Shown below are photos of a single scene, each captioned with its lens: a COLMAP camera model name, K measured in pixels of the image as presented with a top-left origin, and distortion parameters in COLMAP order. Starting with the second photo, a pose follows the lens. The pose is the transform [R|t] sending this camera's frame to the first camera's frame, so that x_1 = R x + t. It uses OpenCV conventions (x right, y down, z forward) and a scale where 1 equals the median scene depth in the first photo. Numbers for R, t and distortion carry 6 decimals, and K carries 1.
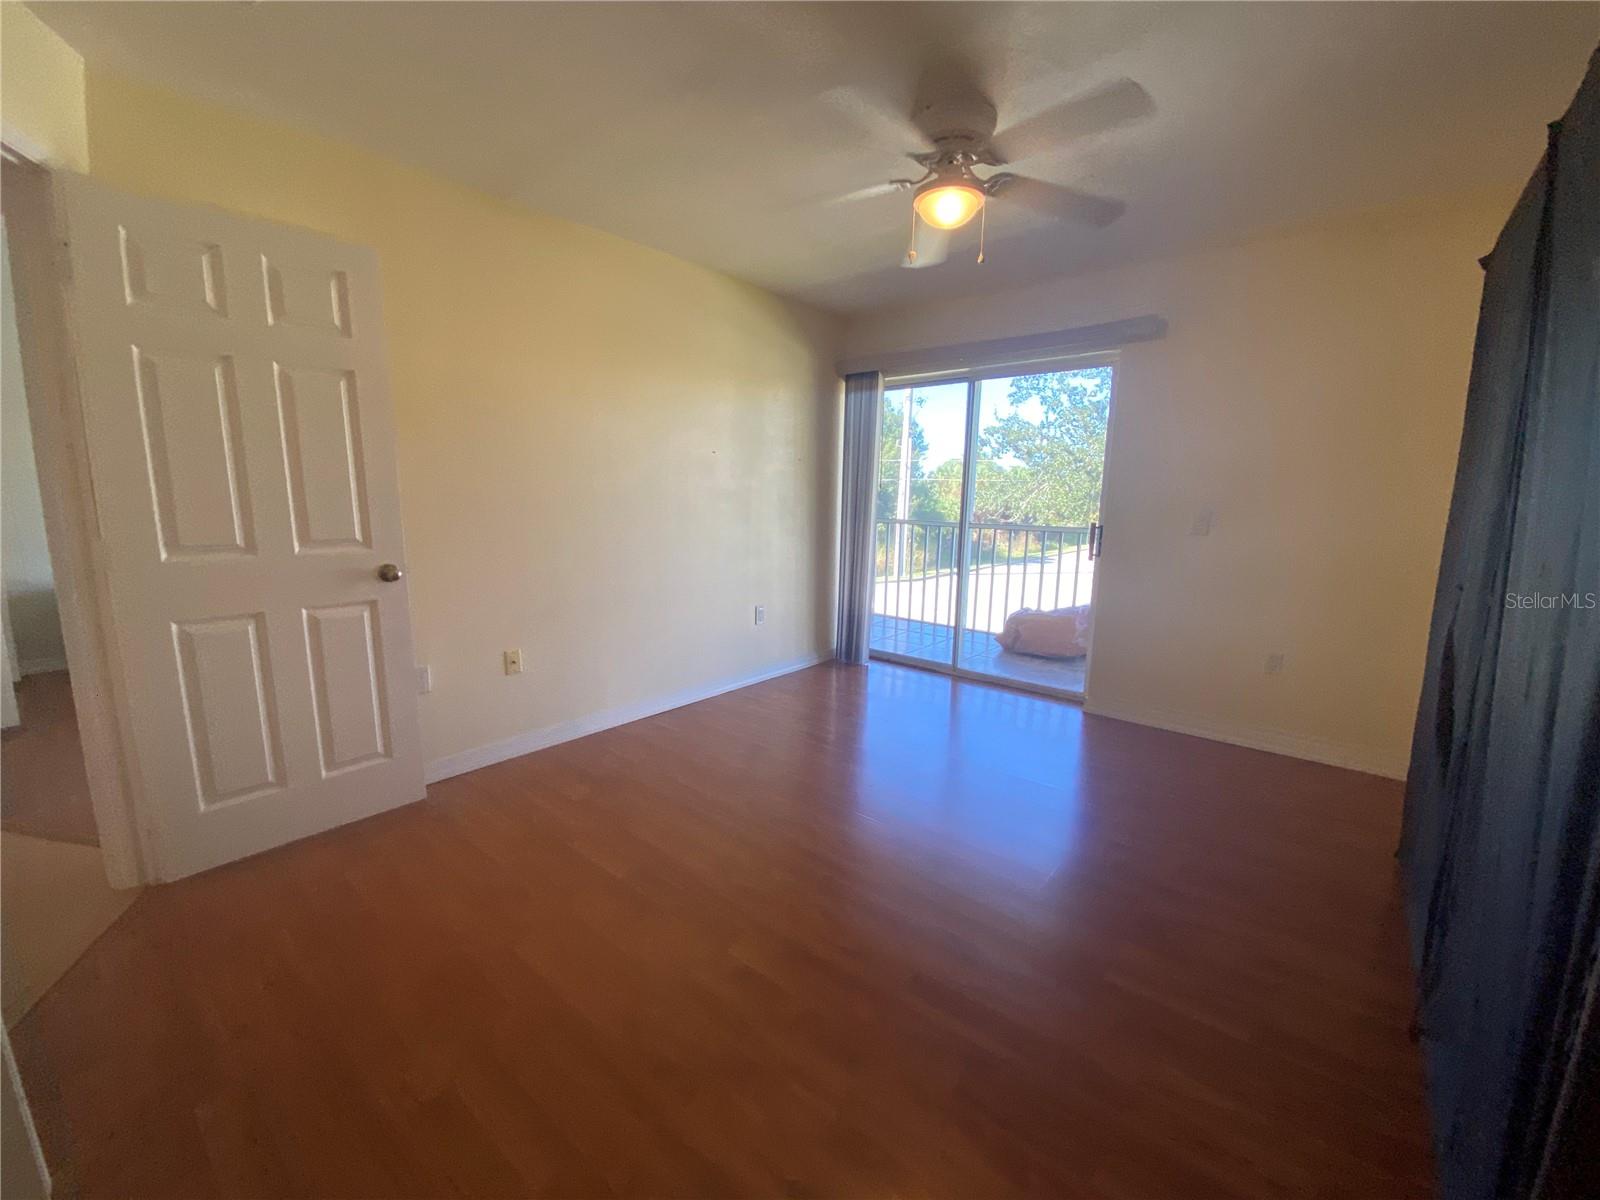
lens RADIAL K [[657.6, 0, 800.0], [0, 657.6, 600.0], [0, 0, 1]] dist [-0.002038, -0.000356]
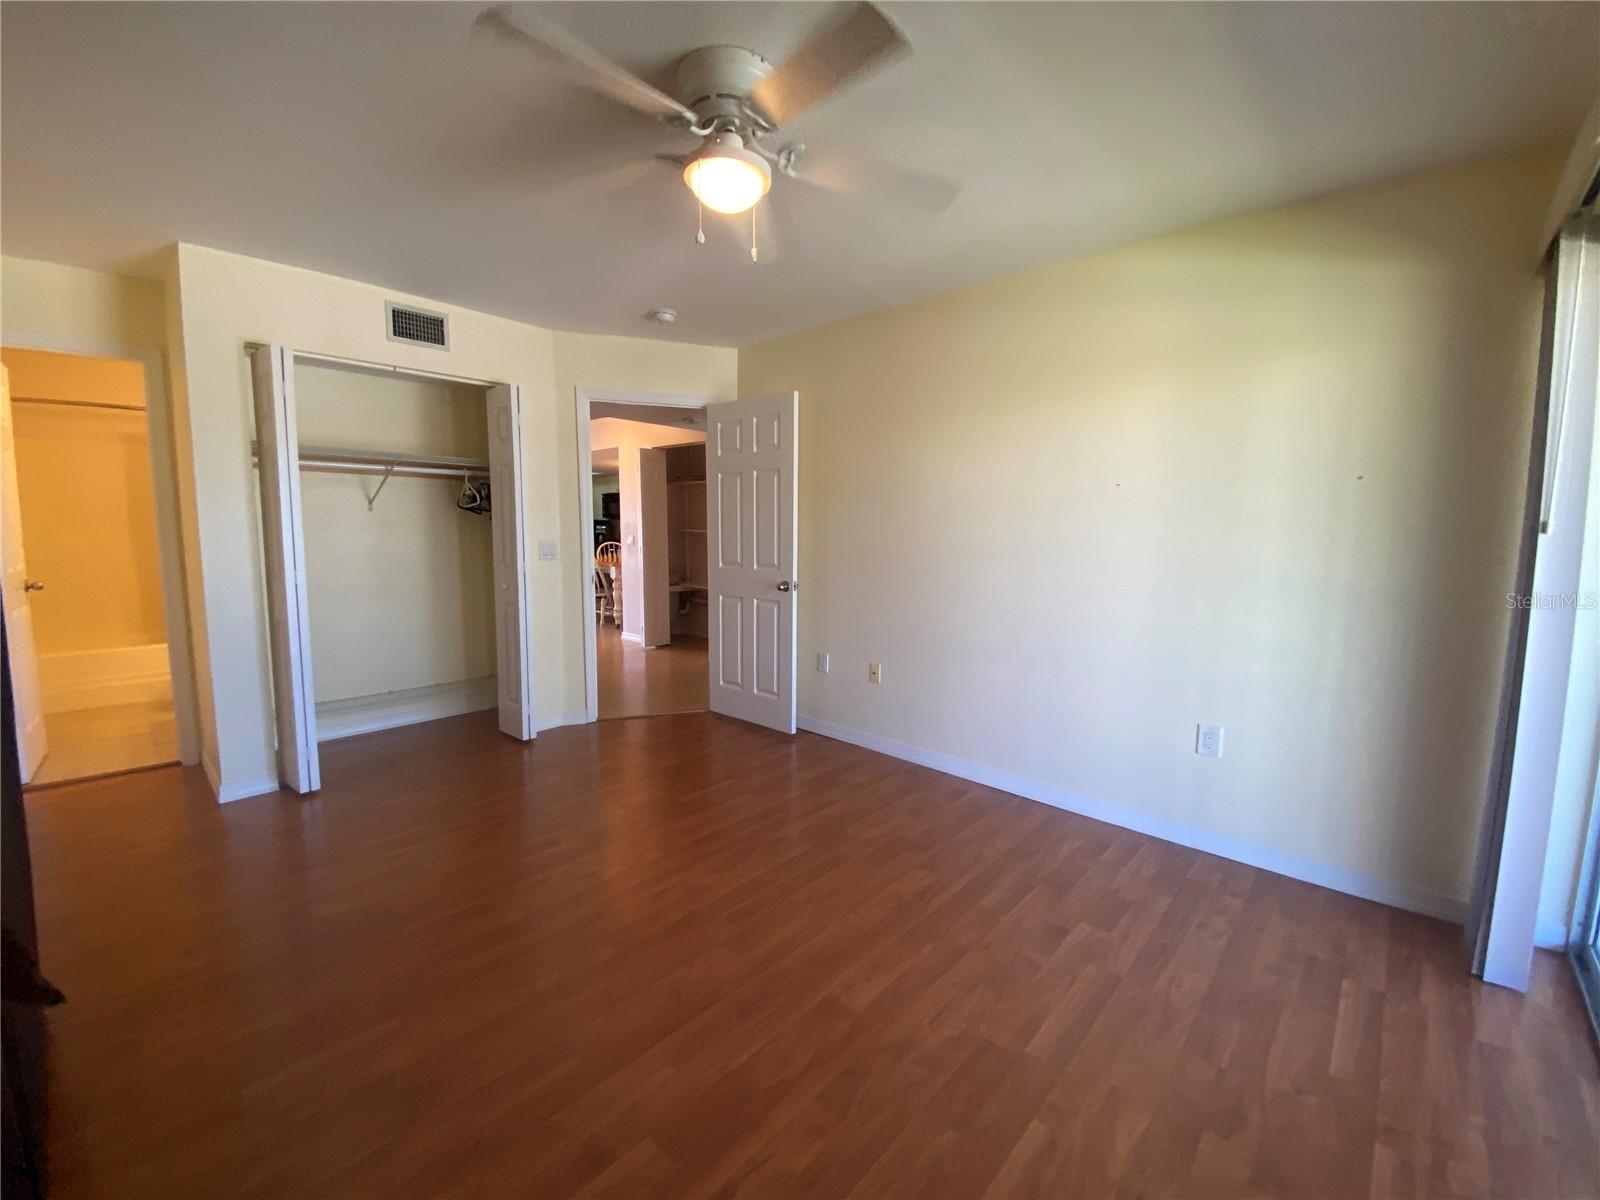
lens RADIAL K [[657.6, 0, 800.0], [0, 657.6, 600.0], [0, 0, 1]] dist [-0.002038, -0.000356]
pose [[-0.054325, 0.110348, -0.992407, 1.023249], [-0.166747, 0.978916, 0.117976, -0.212603], [0.984502, 0.171890, -0.034780, 1.120162]]
